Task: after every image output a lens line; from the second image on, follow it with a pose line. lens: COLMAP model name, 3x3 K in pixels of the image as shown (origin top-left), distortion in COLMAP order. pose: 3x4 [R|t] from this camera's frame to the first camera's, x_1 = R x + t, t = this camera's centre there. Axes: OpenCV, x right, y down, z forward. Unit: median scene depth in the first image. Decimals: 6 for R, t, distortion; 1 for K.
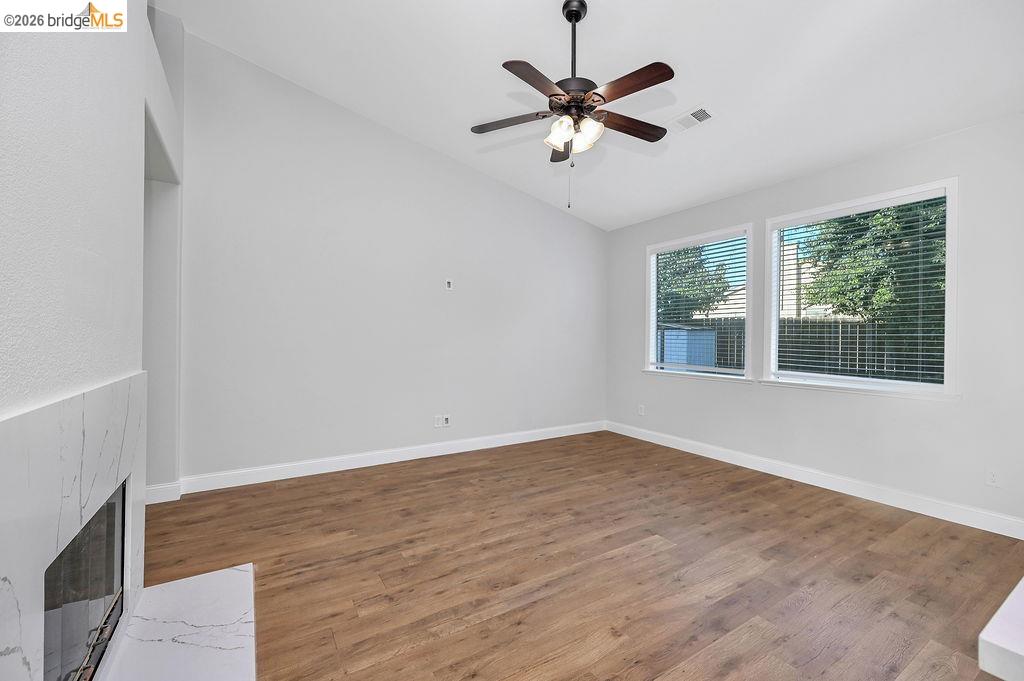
lens RADIAL K [[423.5, 0, 512.7], [0, 423.5, 338.8], [0, 0, 1]] dist [-0.002386, -0.000044]
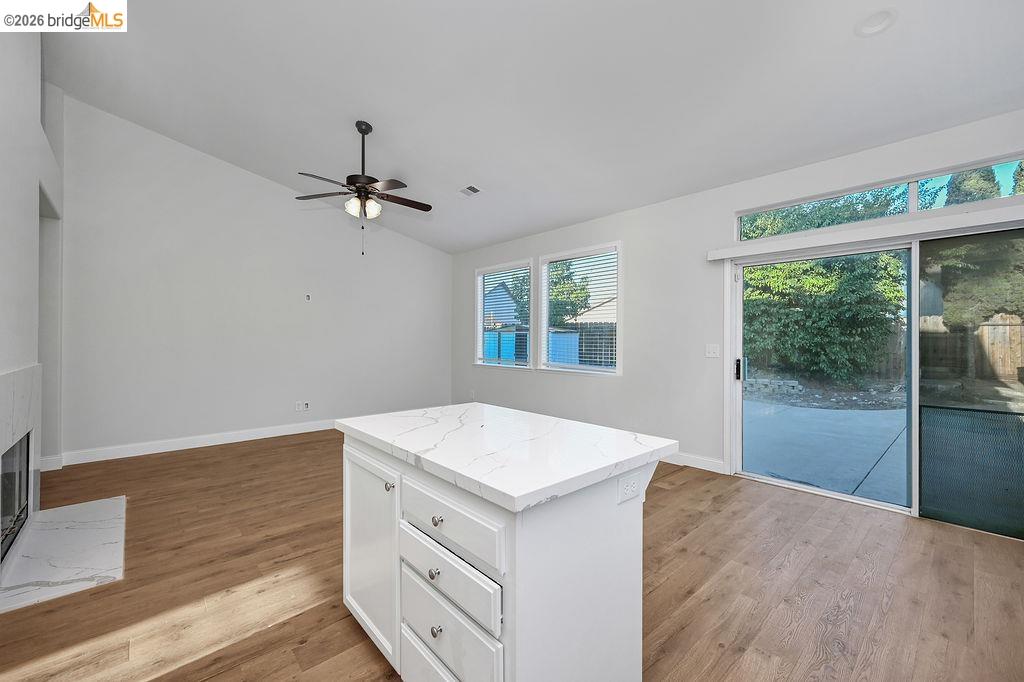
lens RADIAL K [[417.0, 0, 512.0], [0, 417.0, 341.0], [0, 0, 1]] dist [-0.001925, -0.000131]
pose [[0.983902, -0.004262, 0.178658, 0.324903], [0.003913, 0.999990, 0.002308, 0.000222], [-0.178666, -0.001572, 0.983909, -0.476921]]
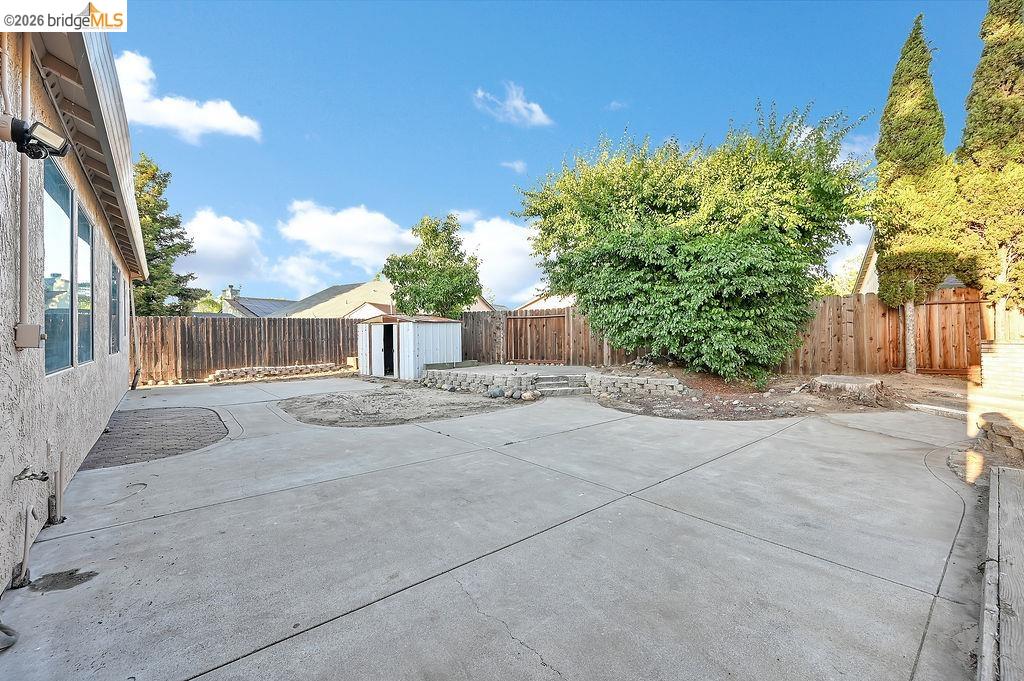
lens RADIAL K [[423.5, 0, 512.7], [0, 423.5, 338.8], [0, 0, 1]] dist [-0.002386, -0.000044]
pose [[0.990650, -0.015761, 0.135515, 1.801353], [0.015229, 0.999872, 0.004967, 0.058772], [-0.135576, -0.002857, 0.990763, -0.062194]]
